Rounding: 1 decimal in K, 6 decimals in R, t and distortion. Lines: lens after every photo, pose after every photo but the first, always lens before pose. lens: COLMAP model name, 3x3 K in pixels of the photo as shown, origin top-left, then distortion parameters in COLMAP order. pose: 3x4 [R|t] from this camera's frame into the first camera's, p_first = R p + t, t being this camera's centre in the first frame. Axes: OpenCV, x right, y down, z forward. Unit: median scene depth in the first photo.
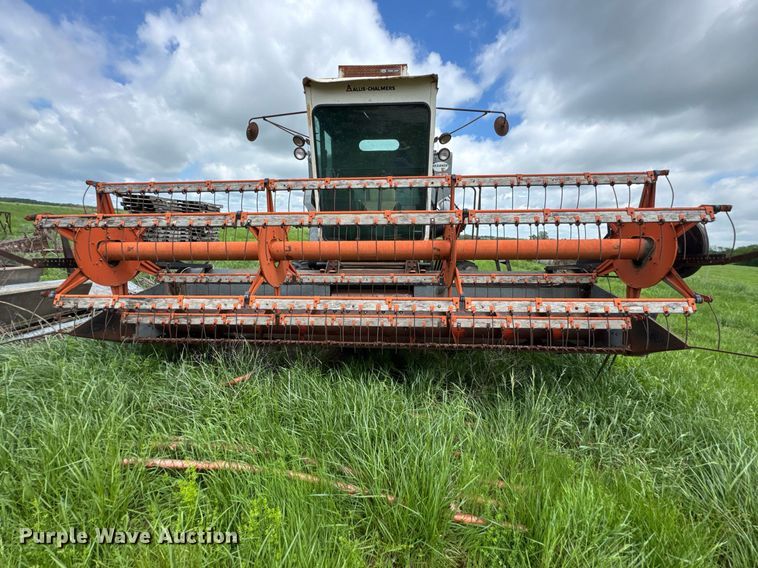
lens RADIAL K [[302.7, 0, 374.2], [0, 302.7, 289.2], [0, 0, 1]] dist [-0.005597, 0.000692]
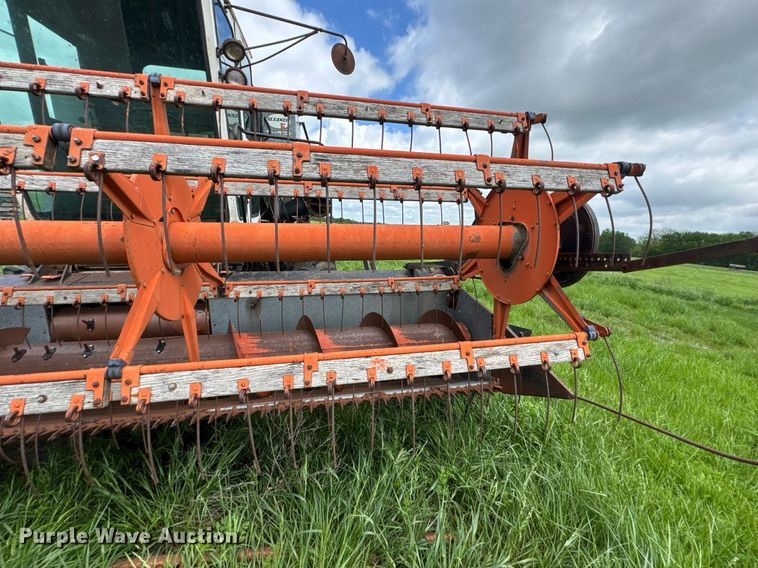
lens RADIAL K [[302.7, 0, 377.5], [0, 302.7, 288.4], [0, 0, 1]] dist [-0.005597, 0.000692]
pose [[0.962636, -0.036511, 0.268325, 0.421672], [0.025844, 0.998733, 0.043181, -0.067958], [-0.269561, -0.034634, 0.962360, 0.440642]]
